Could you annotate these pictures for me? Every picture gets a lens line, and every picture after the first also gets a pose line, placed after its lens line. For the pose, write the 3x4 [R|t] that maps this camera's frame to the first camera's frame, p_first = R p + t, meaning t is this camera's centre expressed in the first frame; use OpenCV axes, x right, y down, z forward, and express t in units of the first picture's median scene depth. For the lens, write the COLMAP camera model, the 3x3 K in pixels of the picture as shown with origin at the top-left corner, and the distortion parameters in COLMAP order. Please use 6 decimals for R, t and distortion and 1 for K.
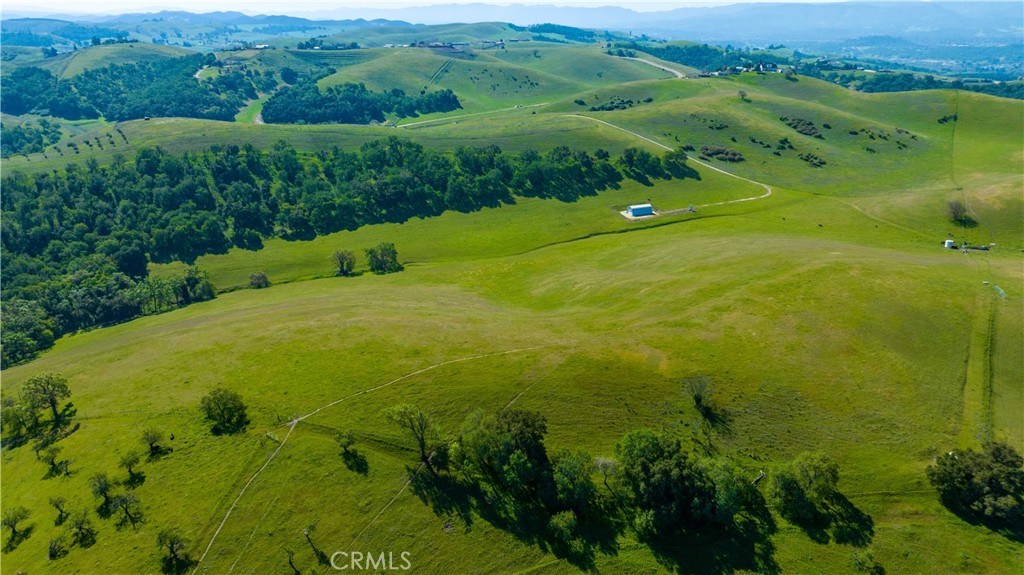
lens RADIAL K [[720.9, 0, 515.0], [0, 720.9, 288.9], [0, 0, 1]] dist [-0.035632, 0.040399]
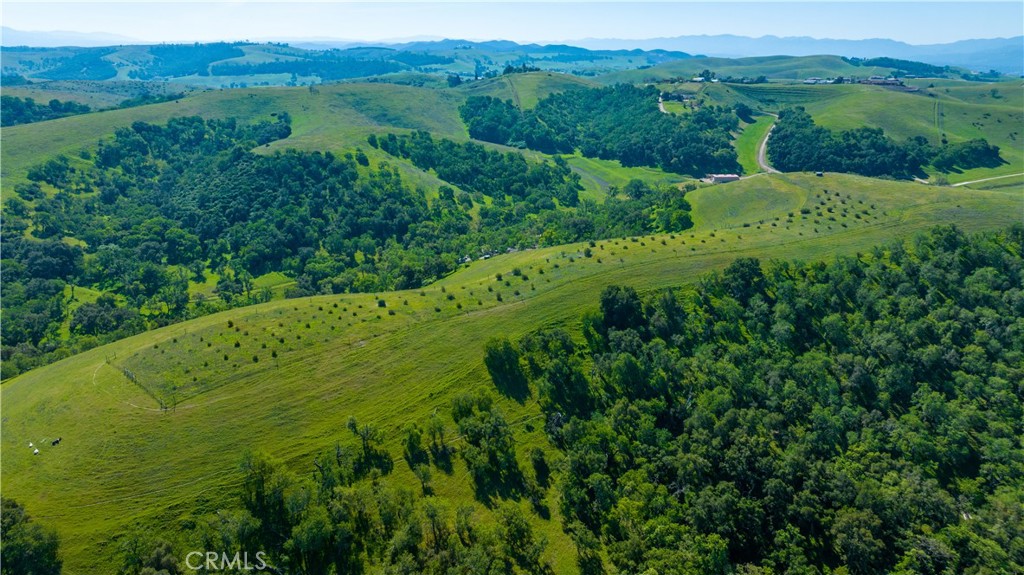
lens RADIAL K [[720.9, 0, 518.3], [0, 720.9, 285.5], [0, 0, 1]] dist [-0.035632, 0.040399]
pose [[0.954290, 0.100283, -0.281556, -0.627286], [-0.112013, 0.993371, -0.025838, -0.062000], [0.277098, 0.056195, 0.959197, 0.165192]]
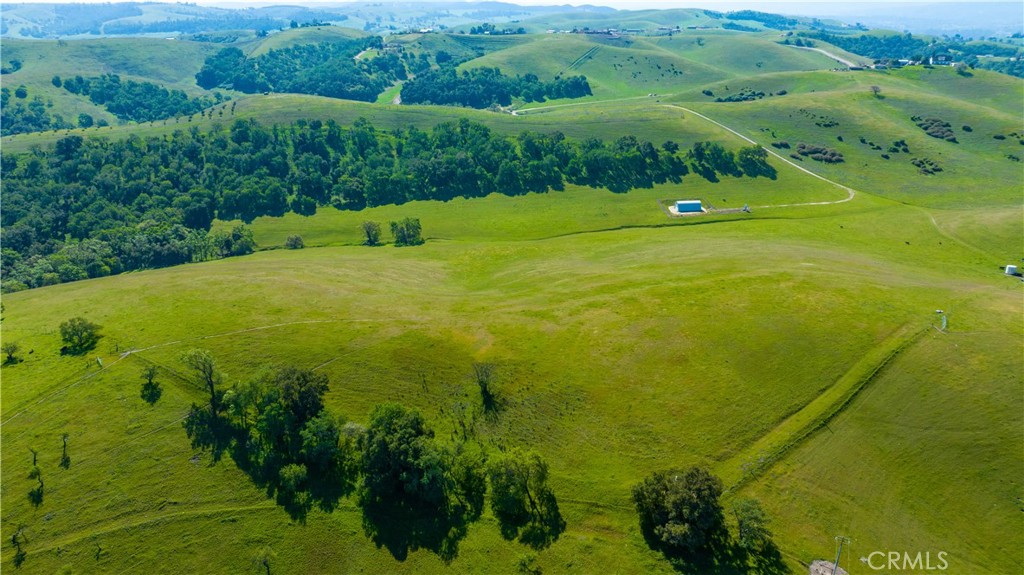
lens RADIAL K [[720.9, 0, 513.4], [0, 720.9, 284.8], [0, 0, 1]] dist [-0.035632, 0.040399]
pose [[0.959227, 0.102065, -0.263566, 0.198003], [-0.098819, 0.994777, 0.025580, -0.005998], [0.264800, 0.001508, 0.964302, 0.013333]]
